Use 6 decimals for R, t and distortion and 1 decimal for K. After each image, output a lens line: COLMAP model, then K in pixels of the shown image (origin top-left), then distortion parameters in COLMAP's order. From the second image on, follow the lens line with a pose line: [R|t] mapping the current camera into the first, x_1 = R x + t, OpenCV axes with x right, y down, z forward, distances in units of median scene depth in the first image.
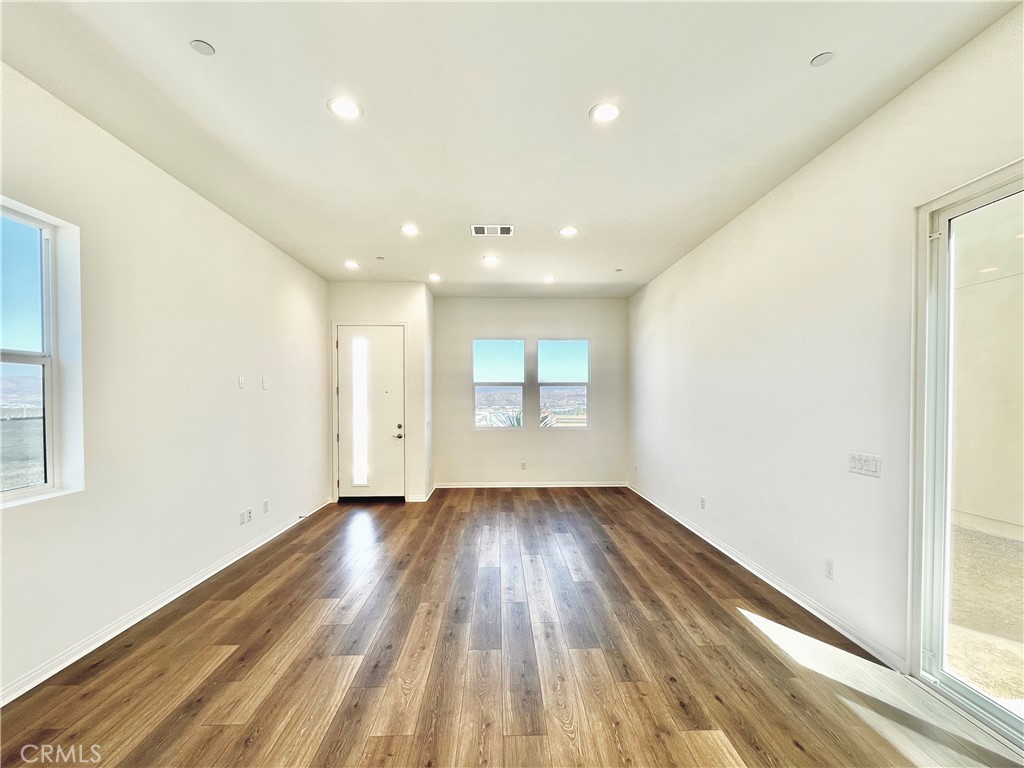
lens RADIAL K [[434.3, 0, 515.0], [0, 434.3, 403.5], [0, 0, 1]] dist [-0.002388, -0.000203]
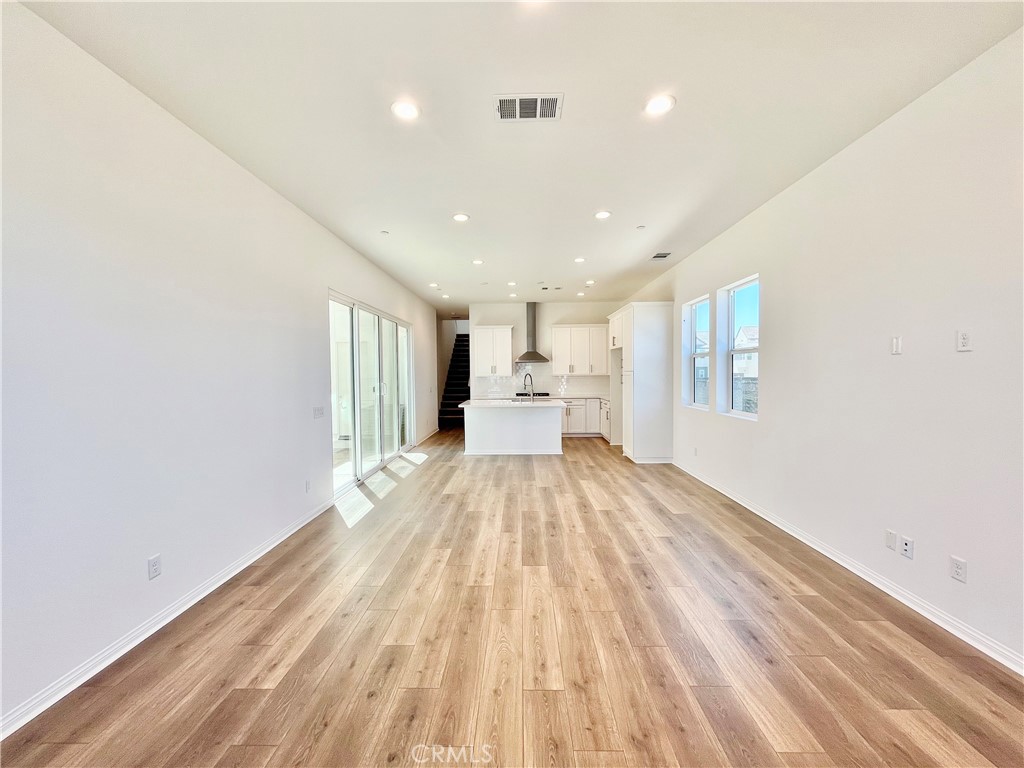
lens RADIAL K [[427.8, 0, 512.0], [0, 427.8, 384.0], [0, 0, 1]] dist [0.014096, -0.000041]
pose [[-0.998106, 0.010188, 0.060675, -0.059148], [0.012797, 0.999003, 0.042768, -0.022354], [-0.060179, 0.043464, -0.997241, 1.564753]]
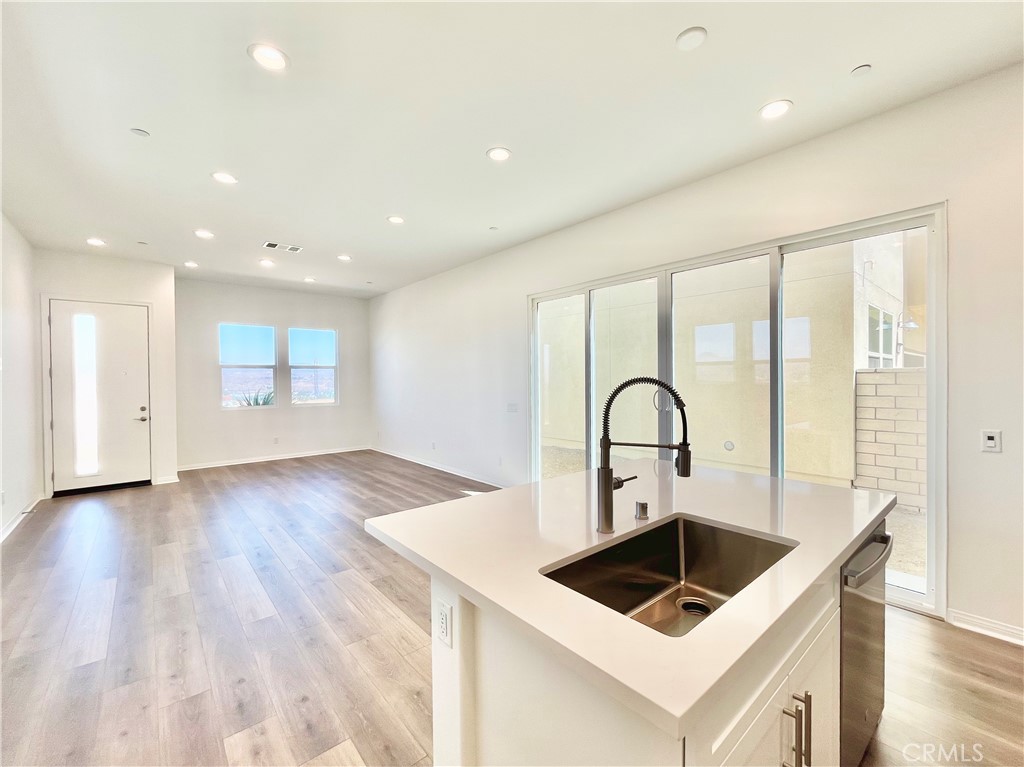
lens RADIAL K [[427.8, 0, 512.0], [0, 427.8, 383.5], [0, 0, 1]] dist [0.014096, -0.000041]
pose [[0.792478, -0.013035, 0.609761, -0.281315], [0.016743, 0.999860, -0.000385, 0.013869], [-0.609670, 0.010514, 0.792586, -0.392383]]
